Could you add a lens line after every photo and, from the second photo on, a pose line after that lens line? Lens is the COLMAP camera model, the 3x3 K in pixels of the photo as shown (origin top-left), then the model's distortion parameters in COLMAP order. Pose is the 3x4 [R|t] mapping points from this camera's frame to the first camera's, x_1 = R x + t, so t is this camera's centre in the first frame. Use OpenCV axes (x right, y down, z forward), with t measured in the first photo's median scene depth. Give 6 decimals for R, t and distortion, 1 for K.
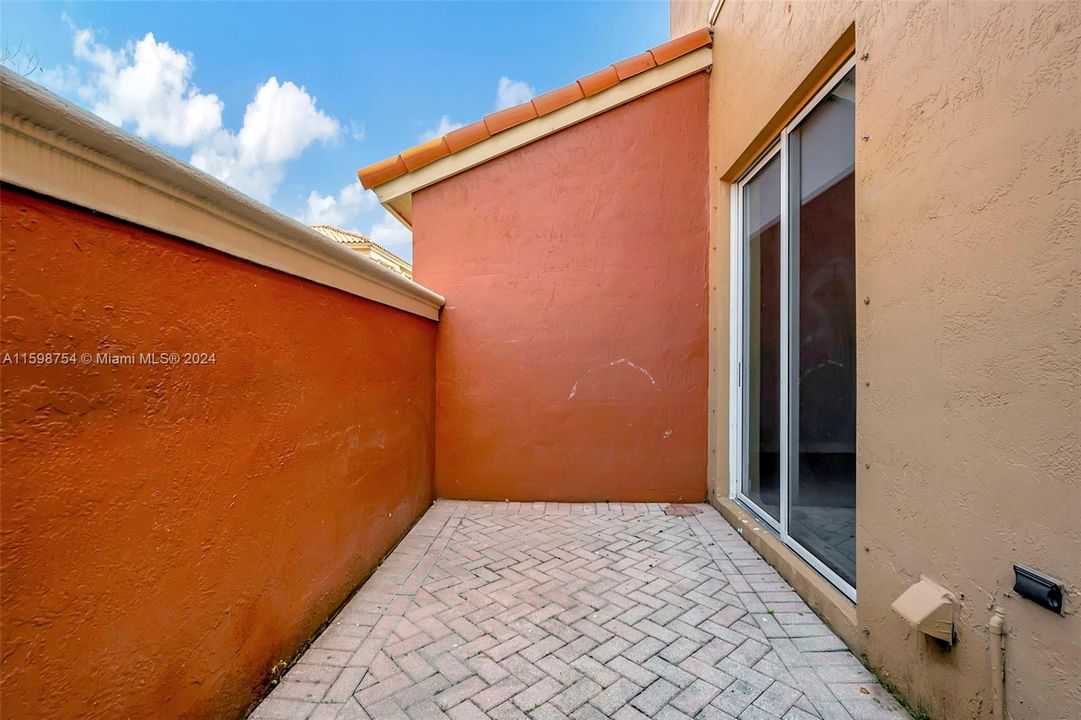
lens RADIAL K [[485.1, 0, 539.3], [0, 485.1, 360.2], [0, 0, 1]] dist [-0.002479, -0.000035]
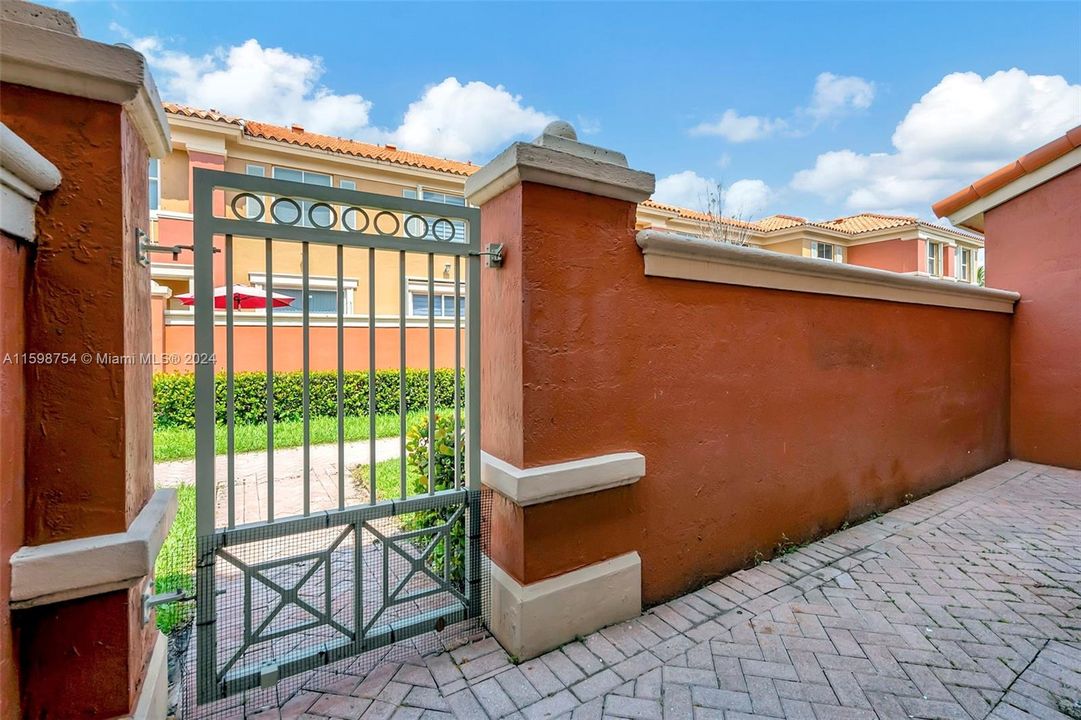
lens RADIAL K [[485.1, 0, 546.1], [0, 485.1, 341.0], [0, 0, 1]] dist [-0.002479, -0.000035]
pose [[0.564051, -0.002333, -0.825736, 0.145191], [0.000826, 0.999997, -0.002262, -0.009764], [0.825739, 0.000594, 0.564052, -0.708628]]
